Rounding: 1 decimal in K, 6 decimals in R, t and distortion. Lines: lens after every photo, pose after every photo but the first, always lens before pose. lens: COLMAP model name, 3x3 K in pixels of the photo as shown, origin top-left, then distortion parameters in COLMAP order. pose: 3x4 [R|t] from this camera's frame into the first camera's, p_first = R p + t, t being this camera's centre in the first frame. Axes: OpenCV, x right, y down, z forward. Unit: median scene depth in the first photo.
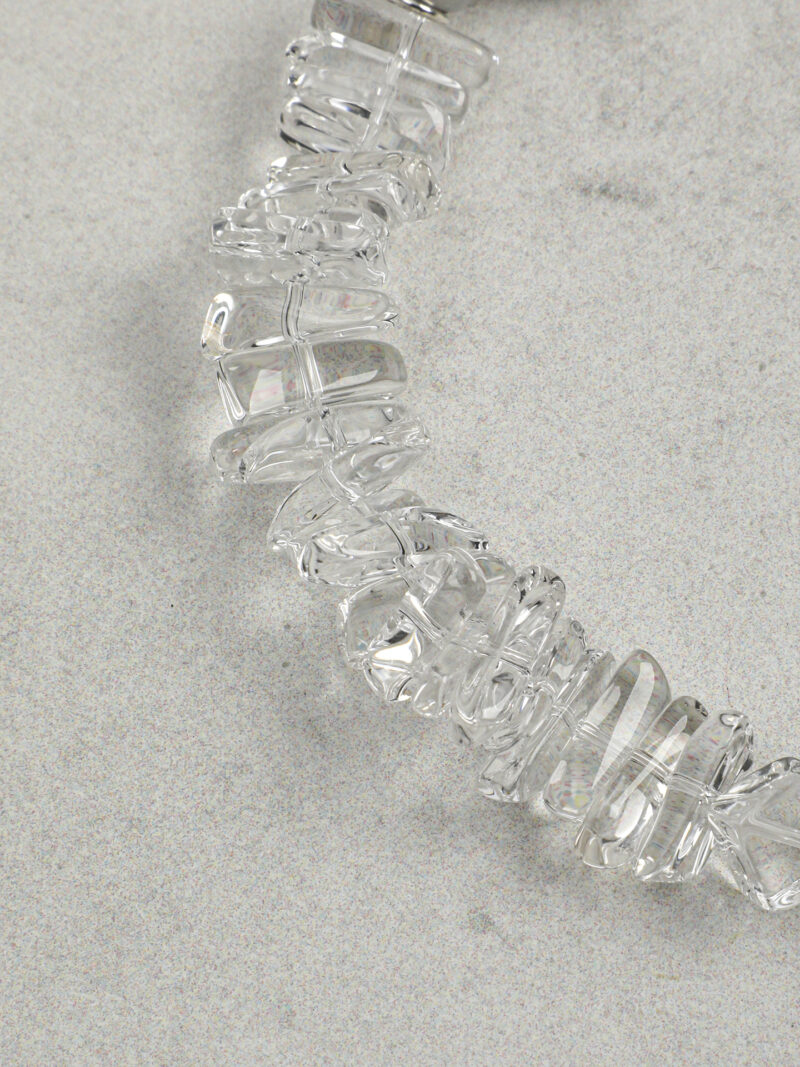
lens RADIAL K [[3153.3, 0, 400.4], [0, 3153.3, 534.1], [0, 0, 1]] dist [0.088286, 0.000000]
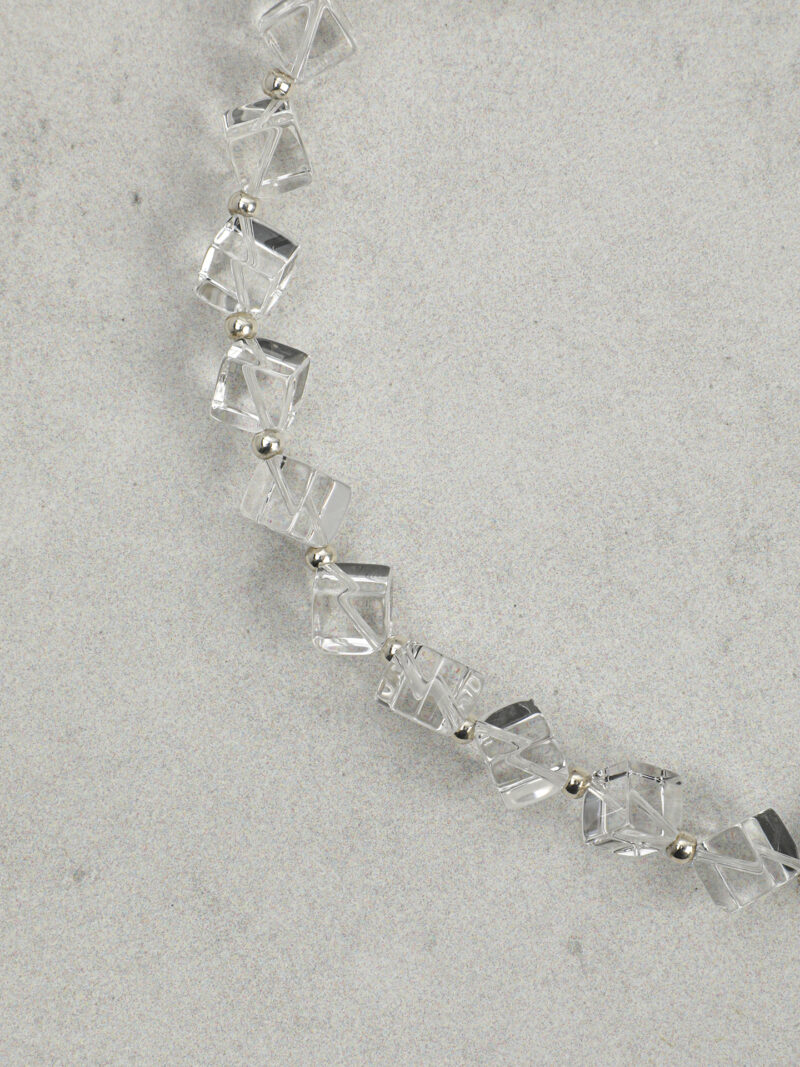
lens RADIAL K [[3153.3, 0, 400.0], [0, 3153.3, 533.0], [0, 0, 1]] dist [0.088286, 0.000000]
pose [[0.887143, 0.426898, -0.175314, 0.120541], [-0.403833, 0.901976, 0.152836, -0.224564], [0.223374, -0.064790, 0.972577, -0.391407]]
